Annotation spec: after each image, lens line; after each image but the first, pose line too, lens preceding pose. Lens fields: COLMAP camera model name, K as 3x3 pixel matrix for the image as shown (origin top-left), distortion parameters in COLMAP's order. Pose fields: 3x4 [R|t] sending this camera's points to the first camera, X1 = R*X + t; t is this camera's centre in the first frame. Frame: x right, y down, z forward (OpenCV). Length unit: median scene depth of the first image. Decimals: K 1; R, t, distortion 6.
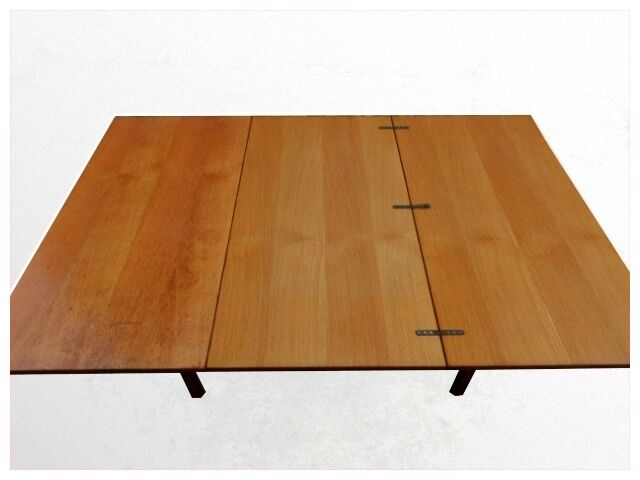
lens RADIAL K [[448.6, 0, 318.8], [0, 448.6, 233.5], [0, 0, 1]] dist [-0.004141, -0.011196]
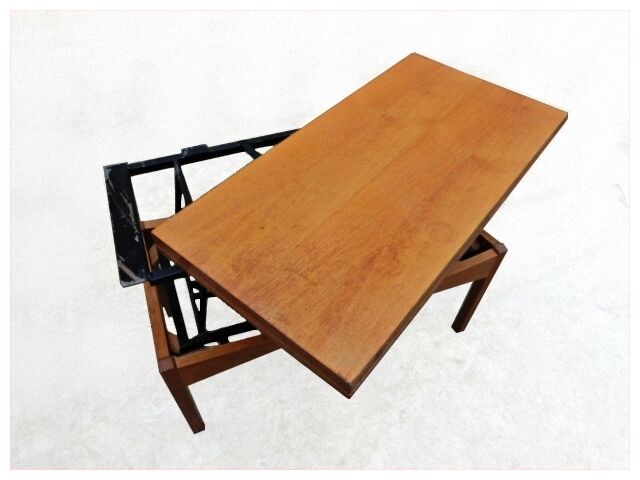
lens RADIAL K [[448.6, 0, 321.1], [0, 448.6, 238.7], [0, 0, 1]] dist [-0.004141, -0.011196]
pose [[0.768690, 0.497246, -0.402321, -0.086514], [-0.472924, 0.865339, 0.165925, -0.011900], [0.430649, 0.062723, 0.900337, 0.221908]]
